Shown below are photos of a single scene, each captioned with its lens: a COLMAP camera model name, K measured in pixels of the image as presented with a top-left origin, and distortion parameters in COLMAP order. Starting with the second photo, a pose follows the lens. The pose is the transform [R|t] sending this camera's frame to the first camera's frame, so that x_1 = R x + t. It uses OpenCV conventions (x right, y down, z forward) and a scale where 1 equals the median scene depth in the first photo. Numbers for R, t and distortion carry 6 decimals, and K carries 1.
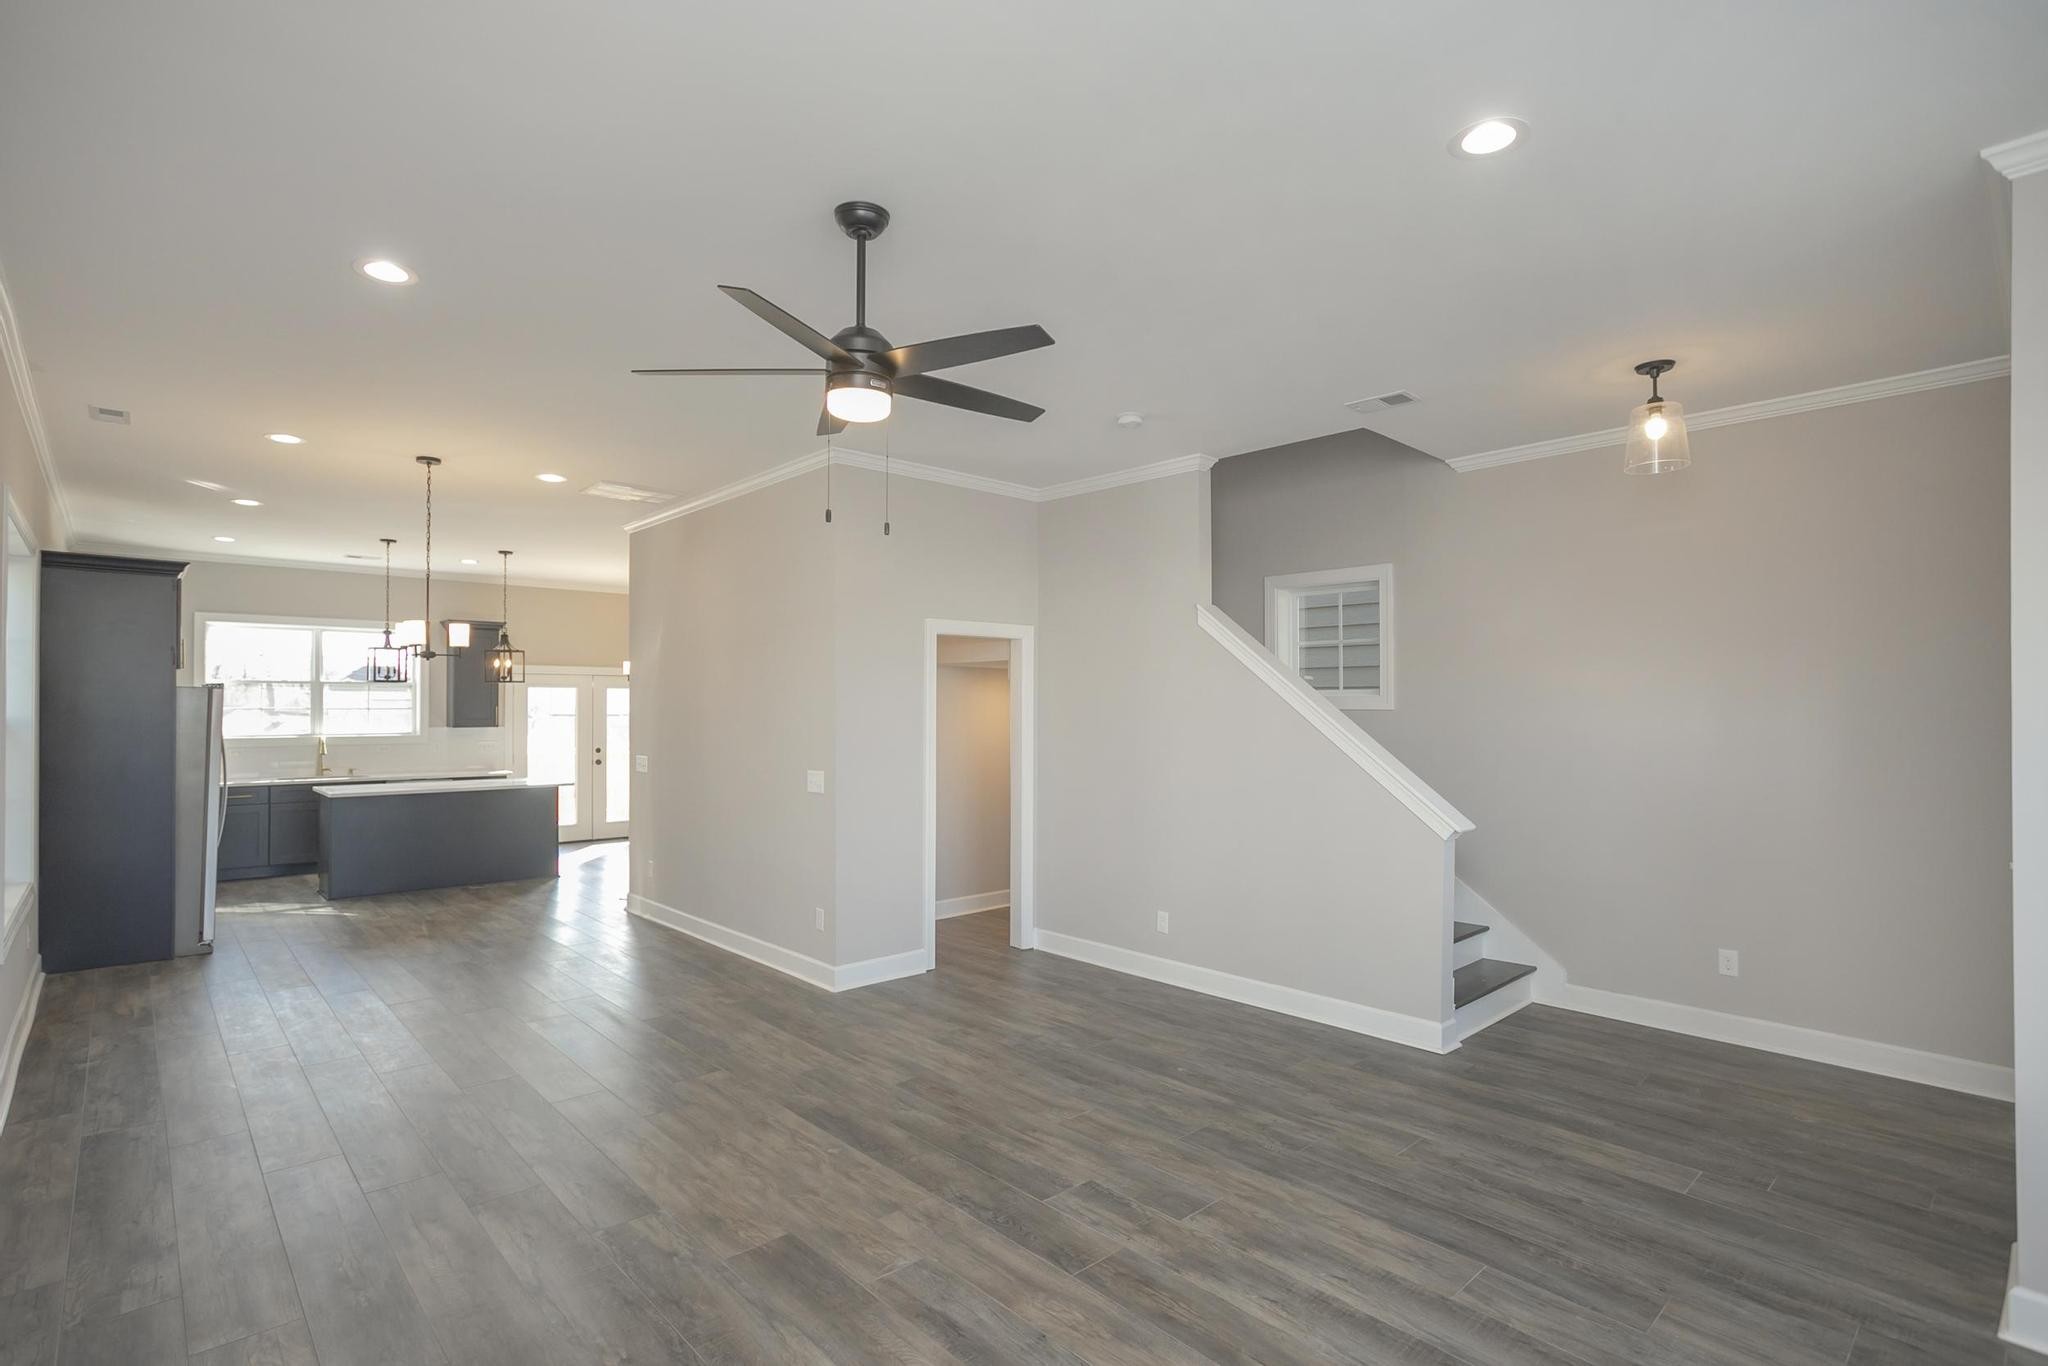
lens RADIAL K [[987.8, 0, 1012.8], [0, 987.8, 683.0], [0, 0, 1]] dist [-0.028889, 0.011618]
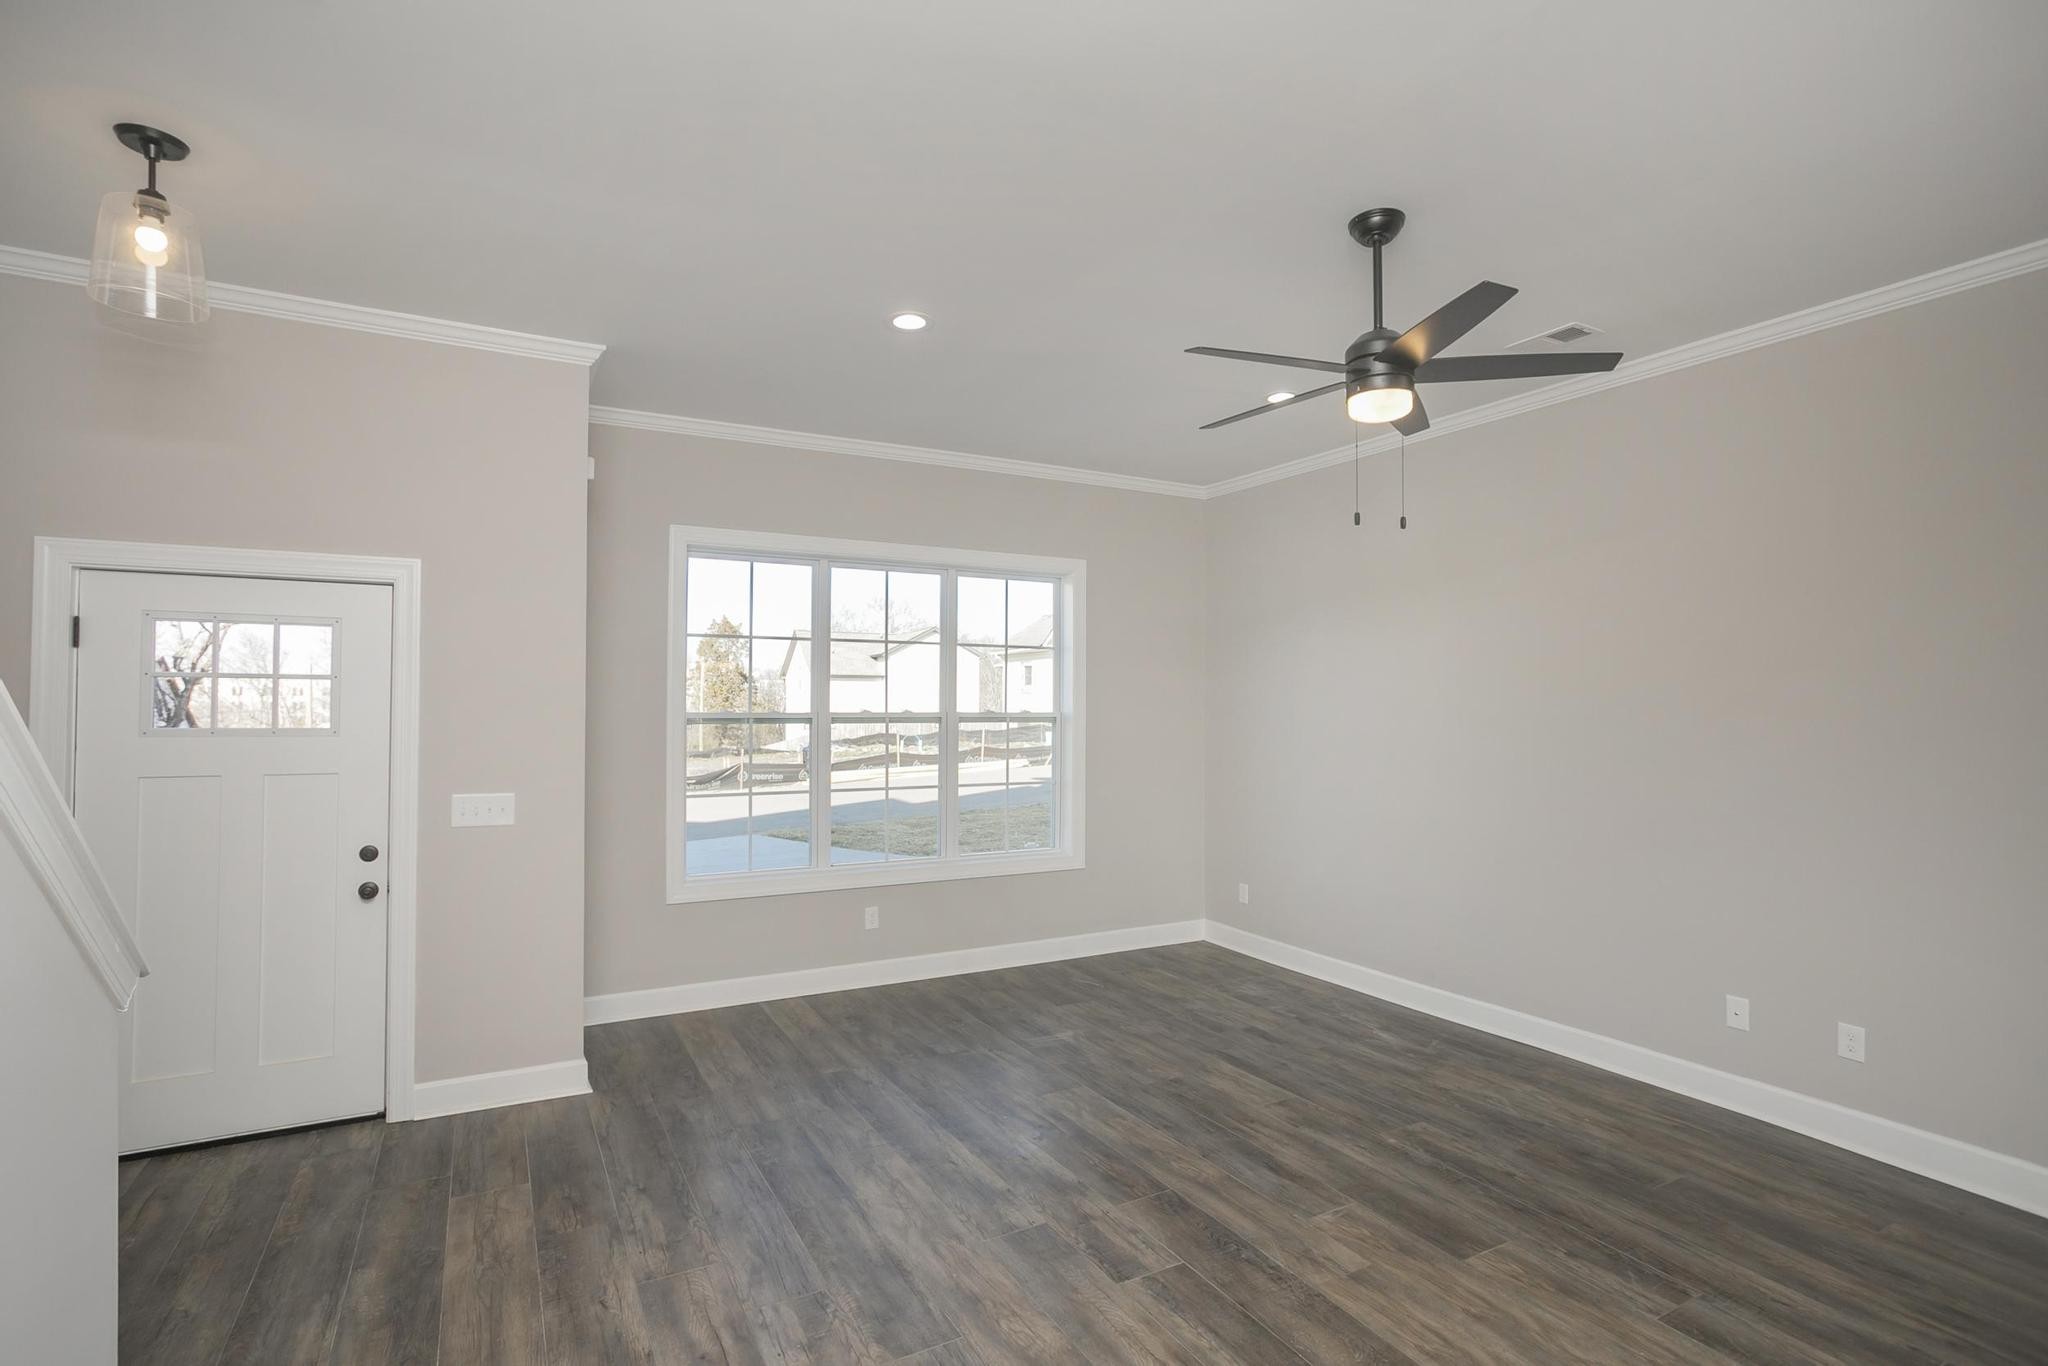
lens RADIAL K [[987.8, 0, 1016.0], [0, 987.8, 683.9], [0, 0, 1]] dist [-0.028889, 0.011618]
pose [[-0.970059, -0.002258, 0.242859, -0.032402], [-0.013109, 0.998986, -0.043075, 0.045499], [-0.242515, -0.044969, -0.969105, 1.717254]]
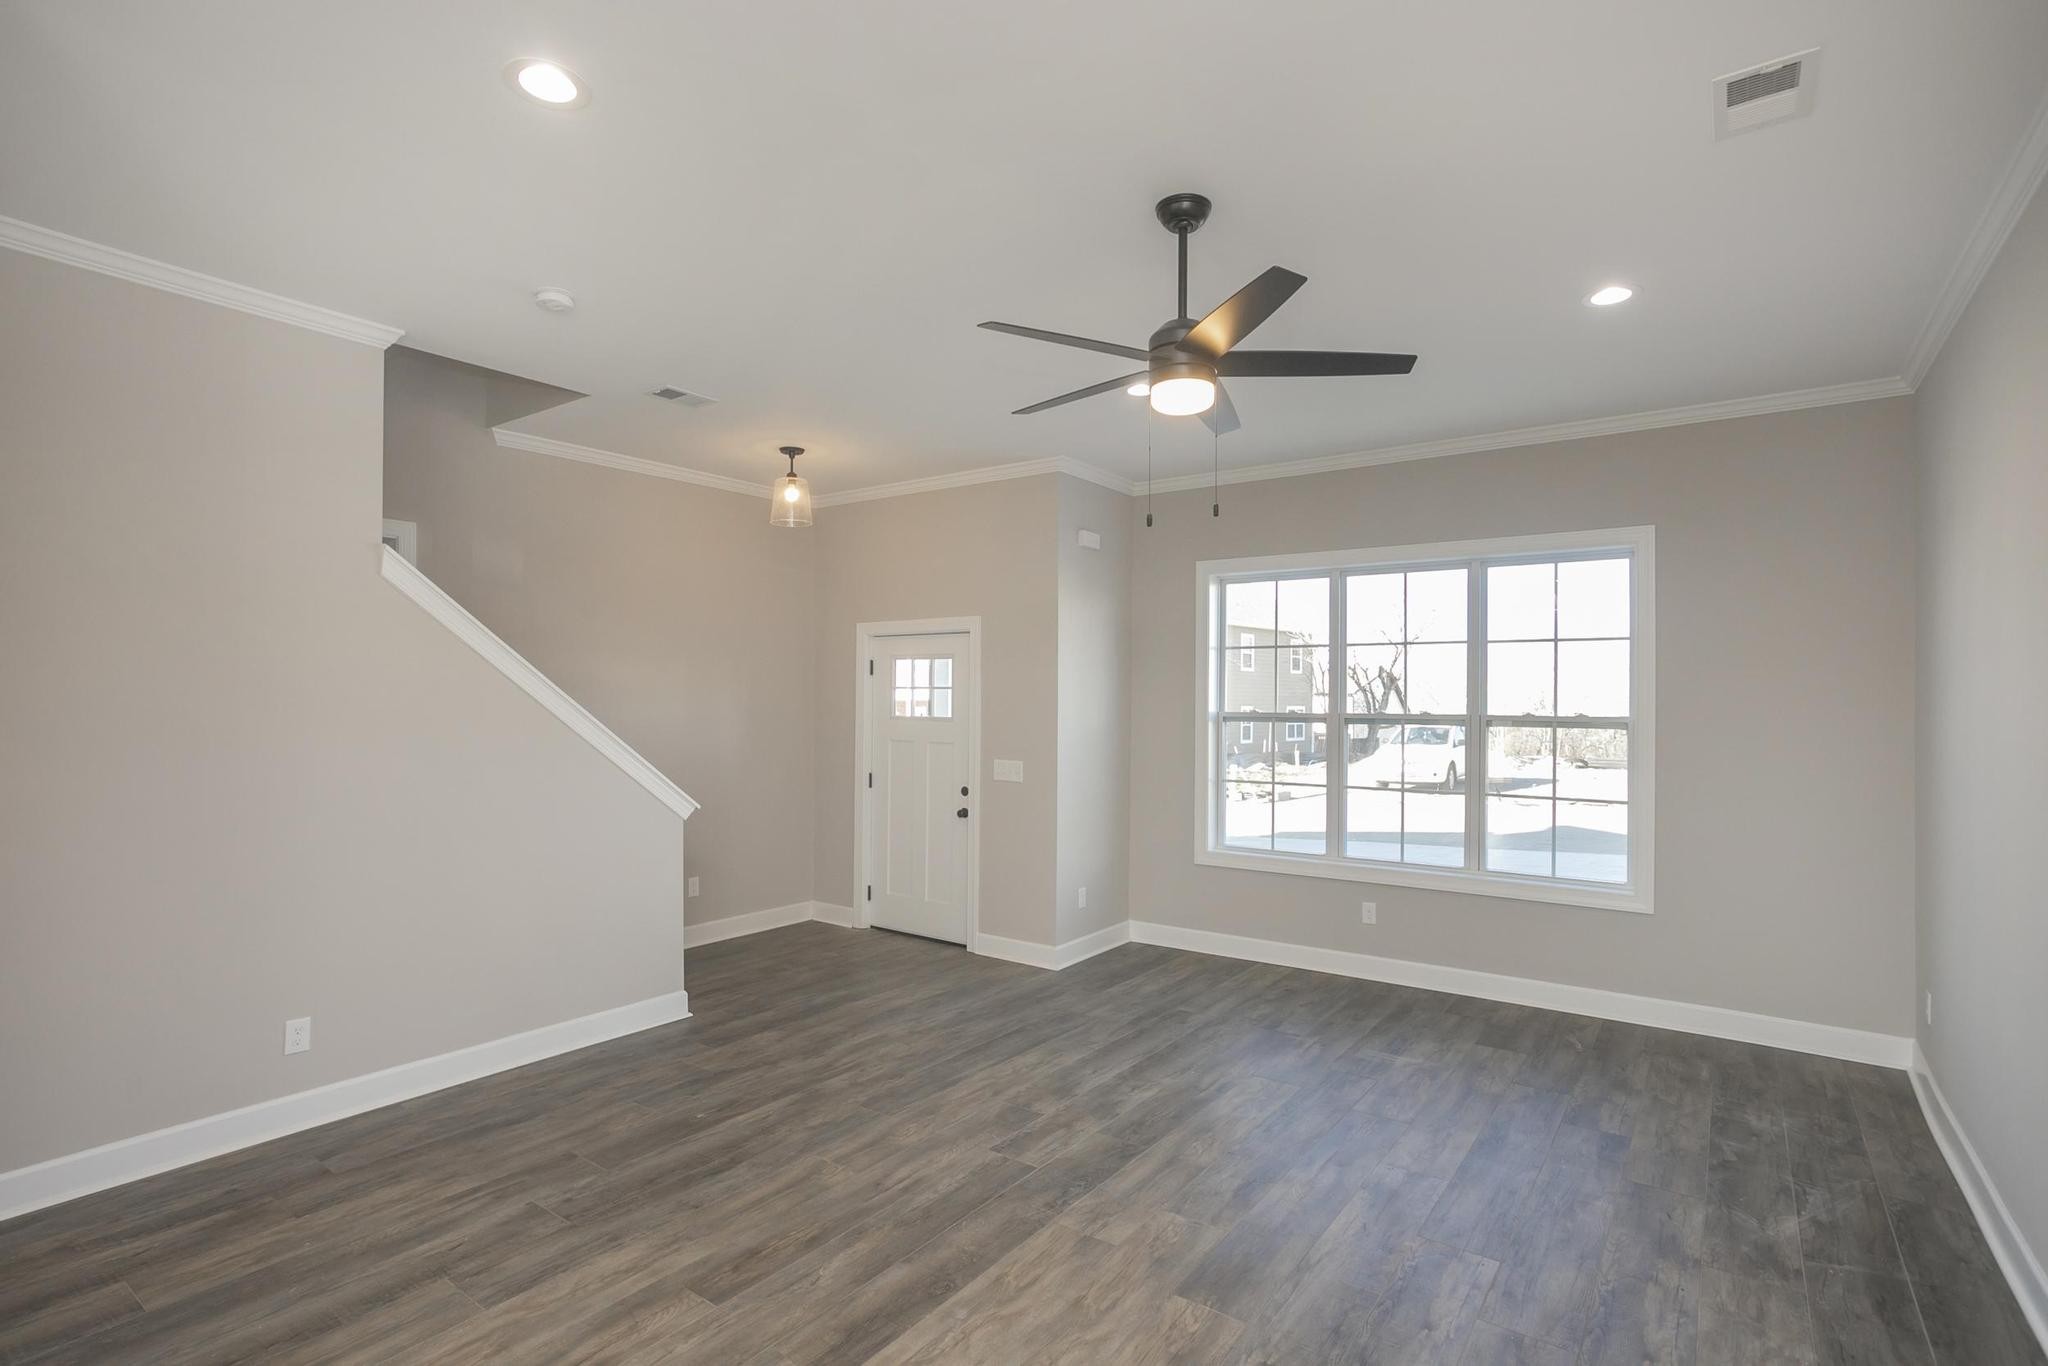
lens RADIAL K [[987.8, 0, 1015.7], [0, 987.8, 691.7], [0, 0, 1]] dist [-0.028889, 0.011618]
pose [[-0.192726, 0.003689, 0.981246, -0.905464], [-0.031295, 0.999461, -0.009905, 0.023973], [-0.980753, -0.032617, -0.192507, 1.119964]]
